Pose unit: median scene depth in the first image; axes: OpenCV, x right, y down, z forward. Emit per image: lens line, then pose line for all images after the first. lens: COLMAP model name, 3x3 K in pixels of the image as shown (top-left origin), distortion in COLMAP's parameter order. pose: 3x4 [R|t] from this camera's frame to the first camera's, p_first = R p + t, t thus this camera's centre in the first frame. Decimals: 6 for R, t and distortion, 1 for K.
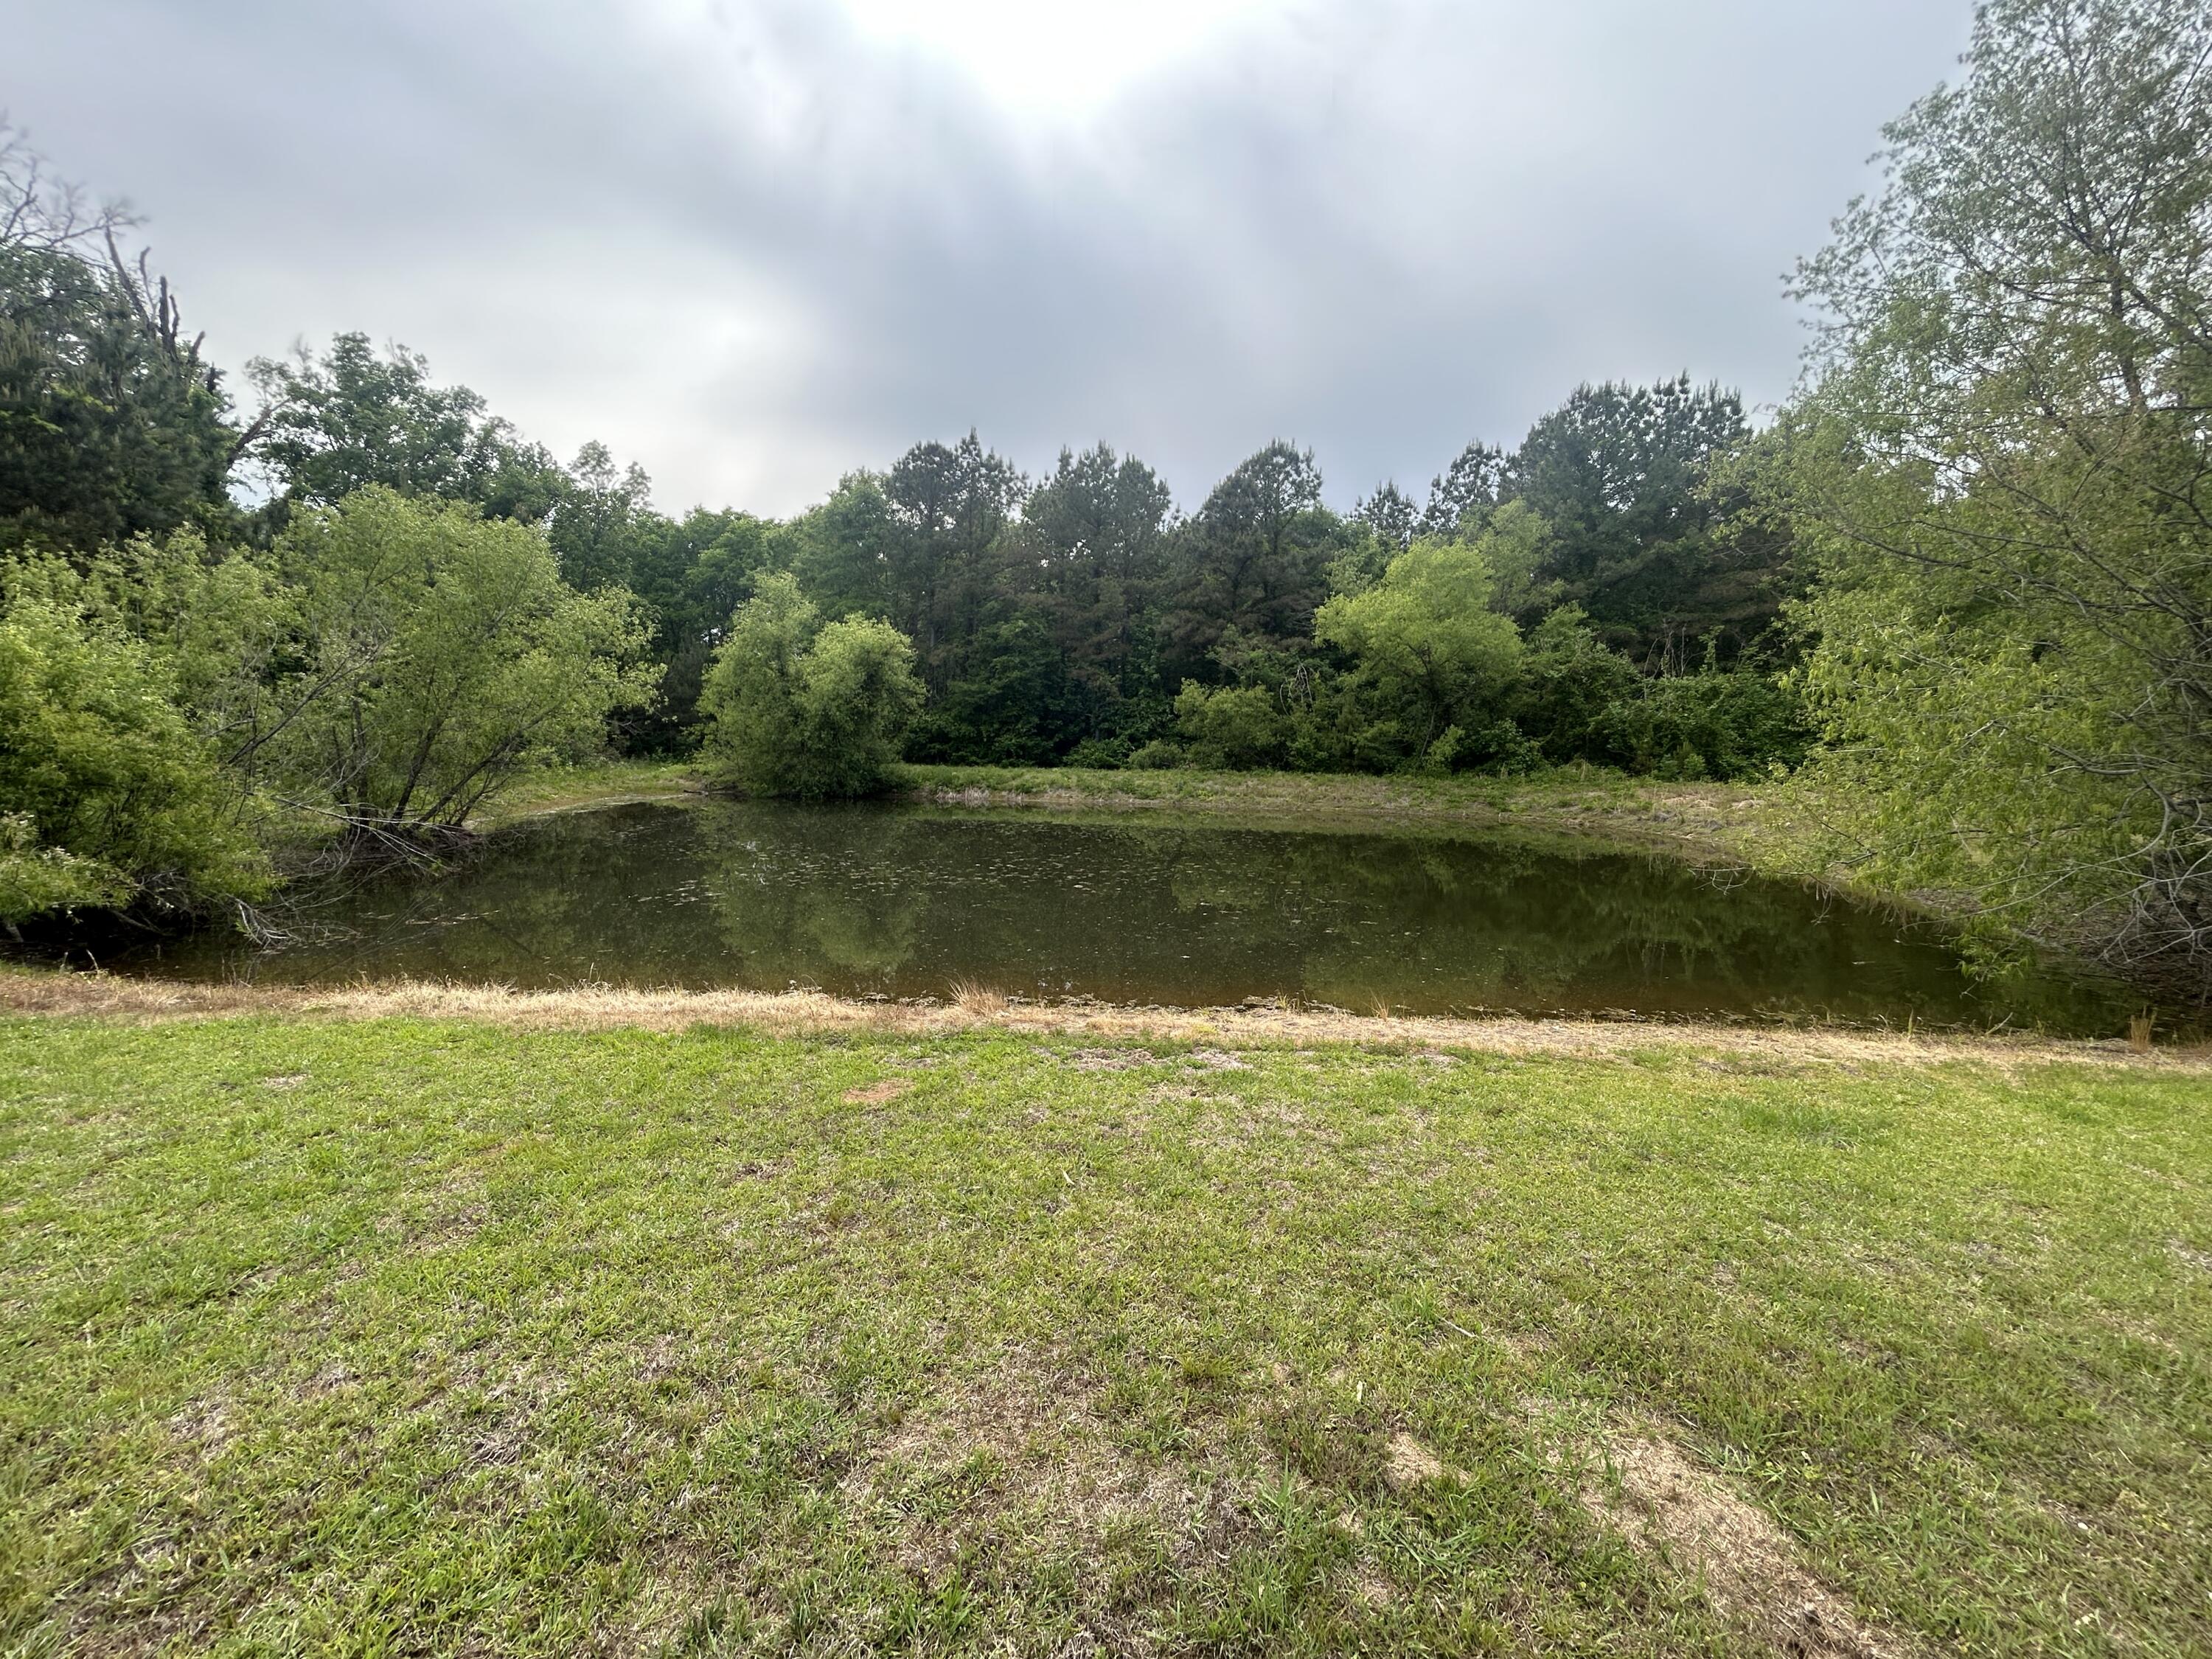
lens RADIAL K [[899.6, 0, 1107.7], [0, 899.6, 826.6], [0, 0, 1]] dist [-0.001102, 0.000042]
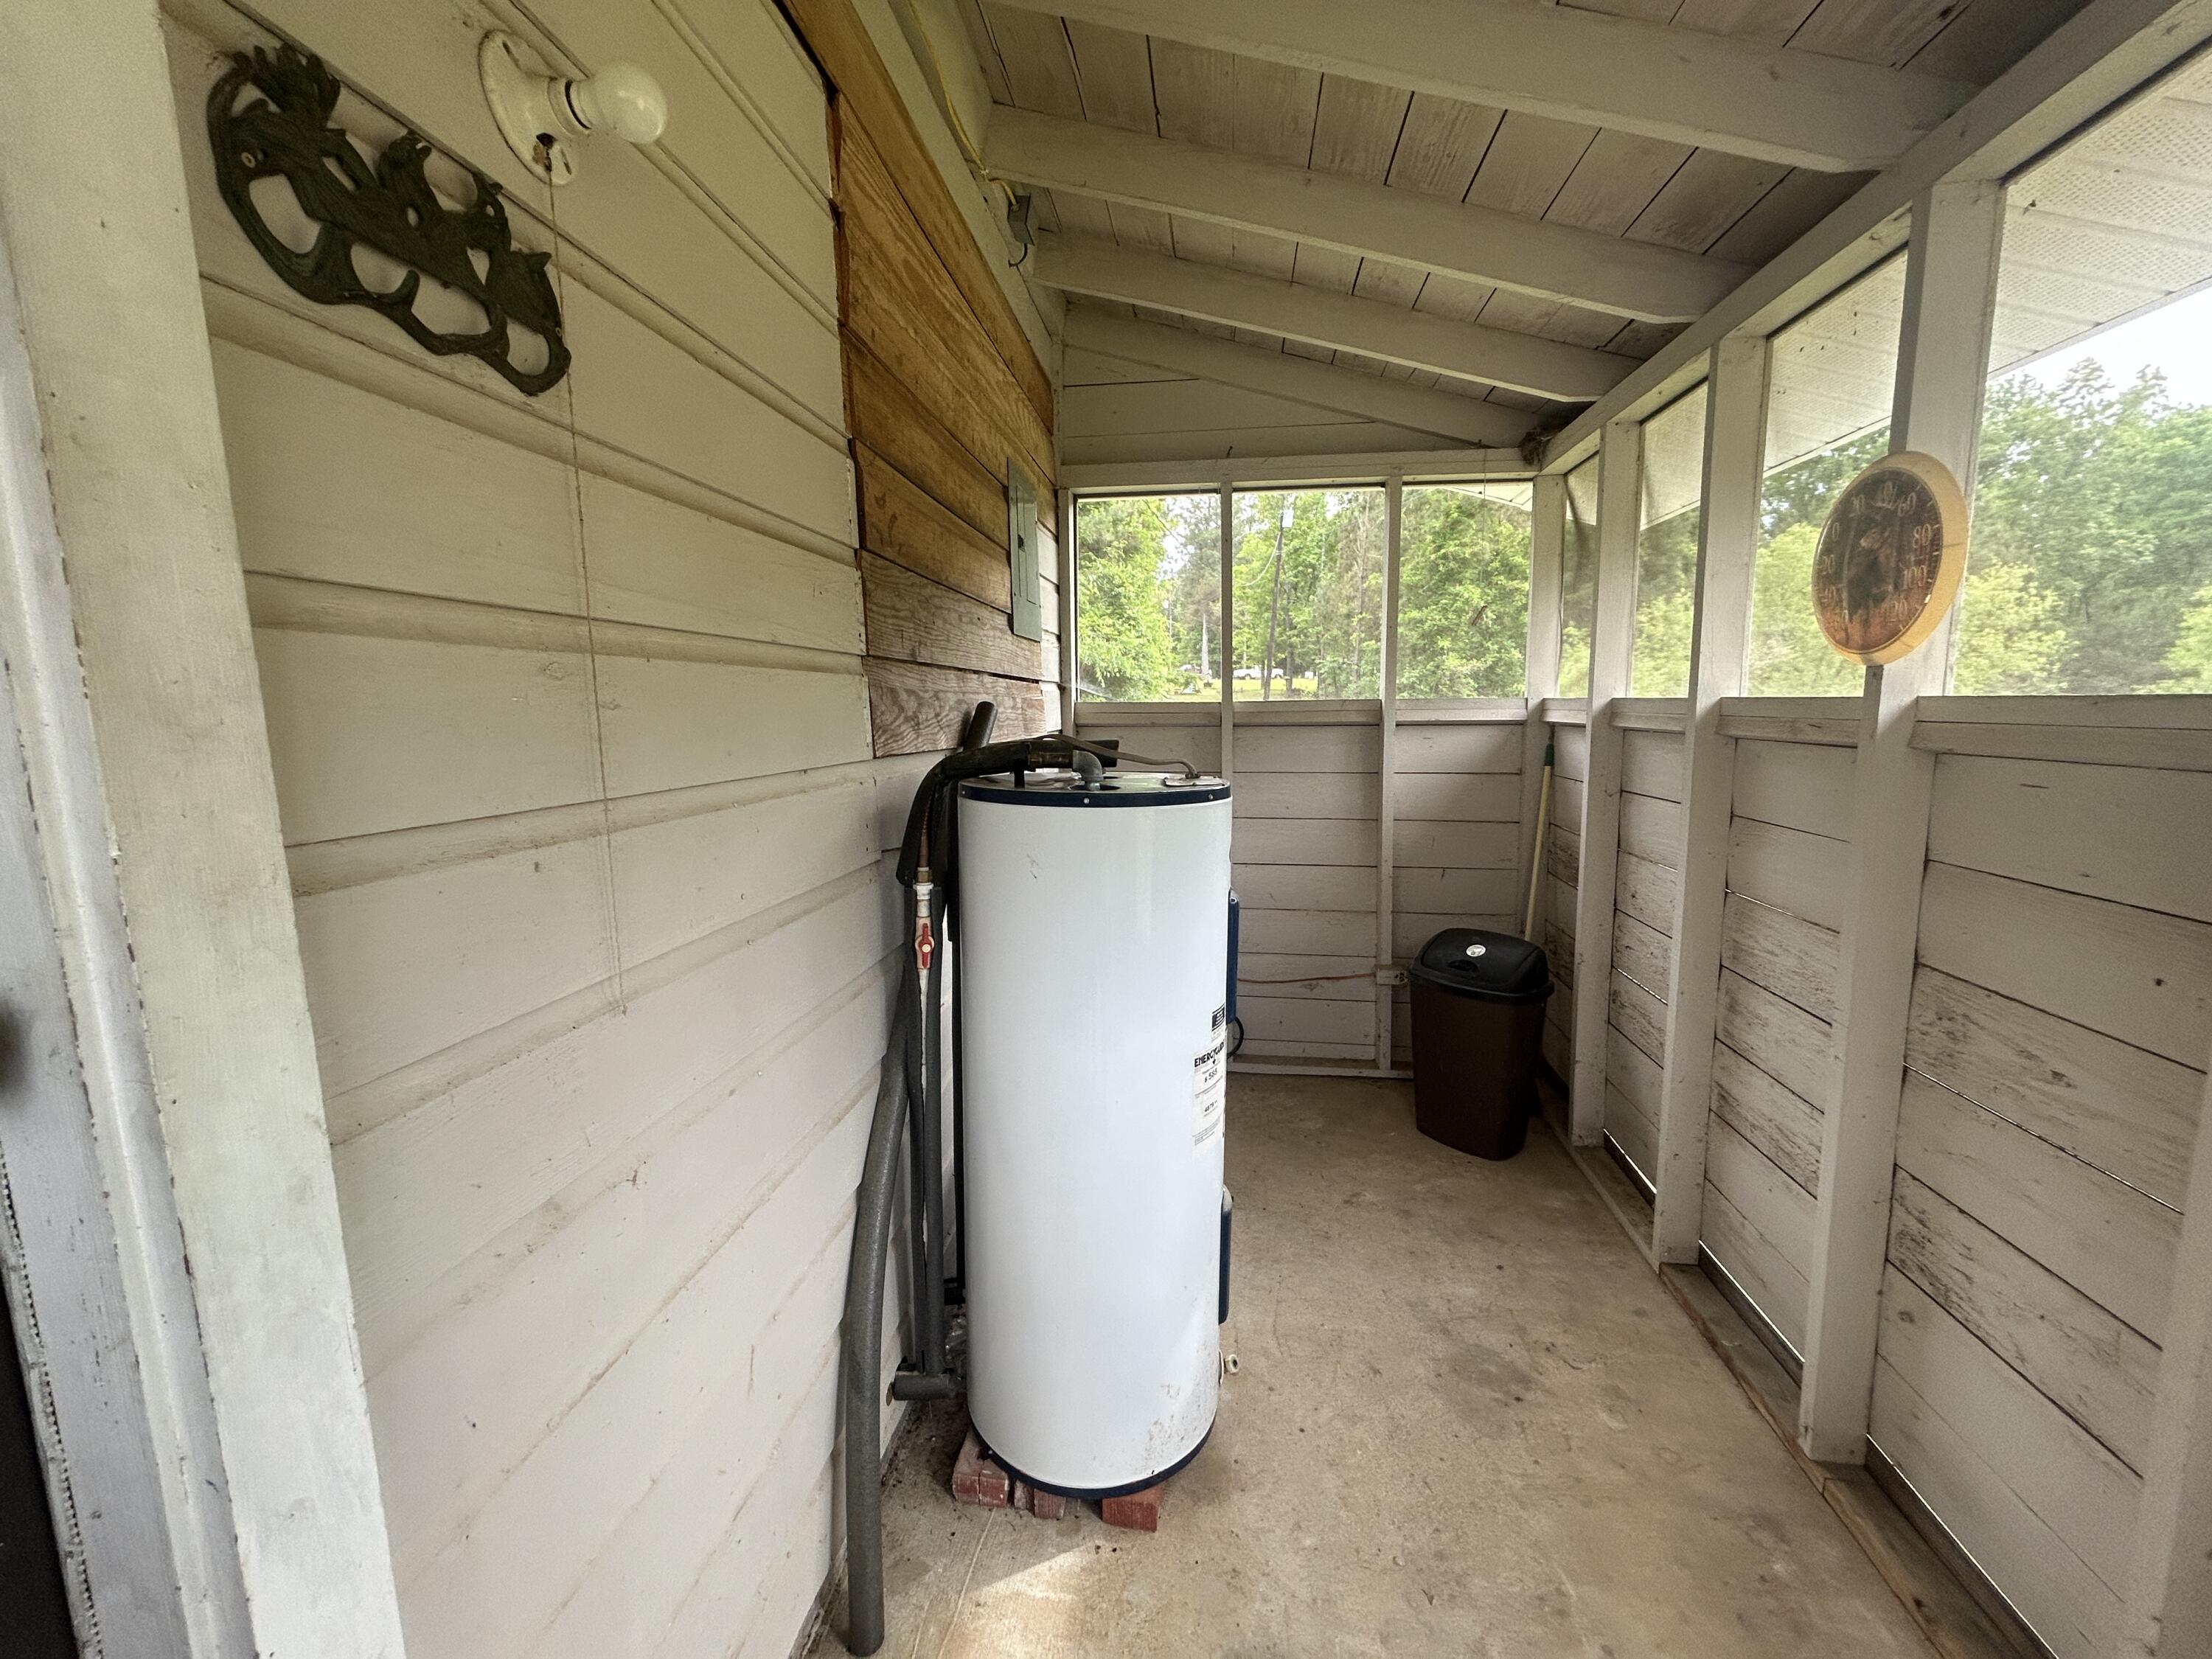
lens RADIAL K [[899.6, 0, 1103.7], [0, 899.6, 830.3], [0, 0, 1]] dist [-0.001102, 0.000042]
pose [[0.239520, 0.127642, -0.962465, 0.236835], [-0.087228, 0.990140, 0.109604, 0.020130], [0.966965, 0.057702, 0.248292, -0.257993]]
